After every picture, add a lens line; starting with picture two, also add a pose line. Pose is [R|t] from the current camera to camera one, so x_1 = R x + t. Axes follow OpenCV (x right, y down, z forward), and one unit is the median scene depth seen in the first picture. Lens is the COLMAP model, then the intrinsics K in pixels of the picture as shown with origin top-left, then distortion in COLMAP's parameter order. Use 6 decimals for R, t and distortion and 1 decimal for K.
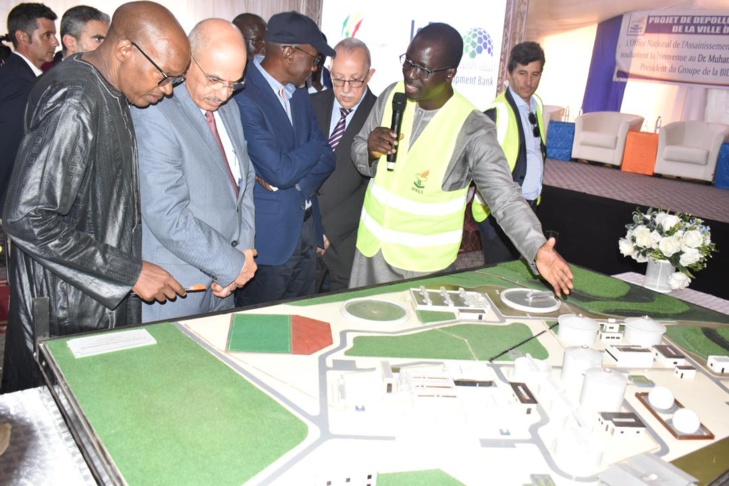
lens RADIAL K [[637.0, 0, 362.4], [0, 637.0, 237.7], [0, 0, 1]] dist [-0.092688, 0.016769]
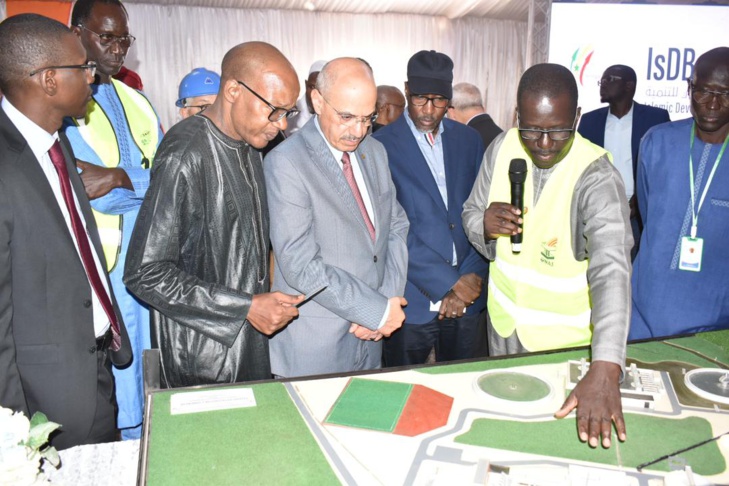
lens RADIAL K [[637.3, 0, 374.2], [0, 637.3, 238.6], [0, 0, 1]] dist [-0.096212, 0.025340]
pose [[0.932616, 0.010715, -0.360711, 0.150188], [-0.031969, 0.998082, -0.053008, -0.032757], [0.359451, 0.060968, 0.931170, 0.135749]]
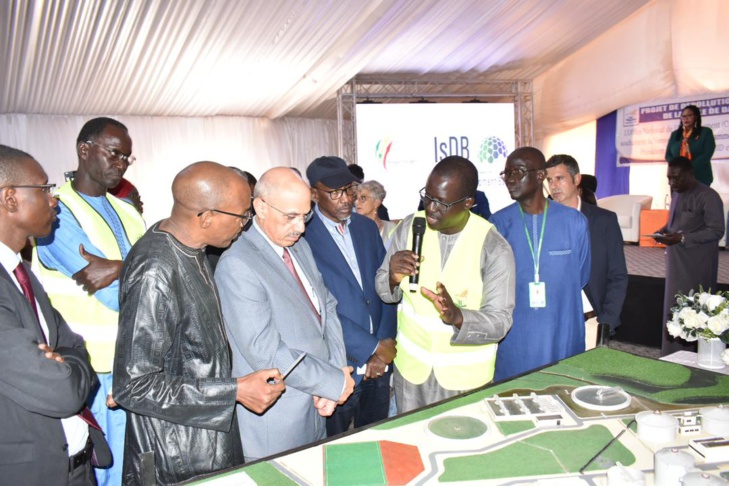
lens RADIAL K [[558.1, 0, 365.9], [0, 558.1, 246.6], [0, 0, 1]] dist [-0.099812, 0.017694]
pose [[0.992233, -0.109691, -0.058667, -0.043798], [0.100219, 0.984291, -0.145354, -0.061712], [0.073690, 0.138346, 0.987639, 0.057042]]
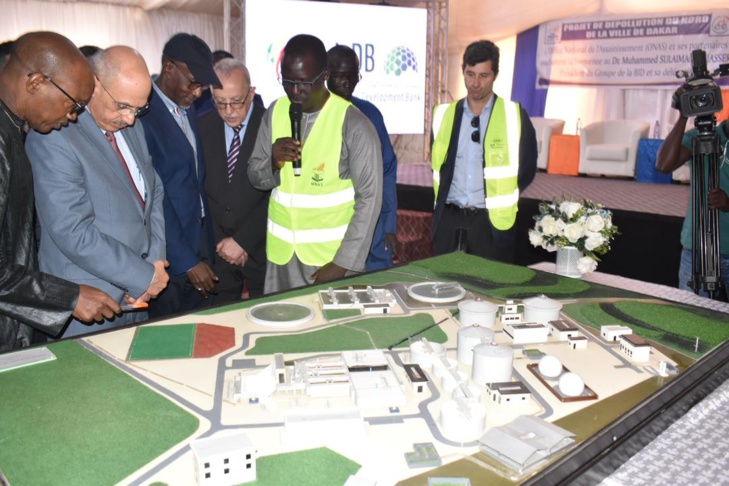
lens RADIAL K [[637.3, 0, 361.3], [0, 637.3, 237.5], [0, 0, 1]] dist [-0.096212, 0.025340]
pose [[0.993761, -0.079807, 0.077910, 0.079517], [0.082824, 0.995903, -0.036283, 0.042718], [-0.074695, 0.042509, 0.996300, -0.027915]]
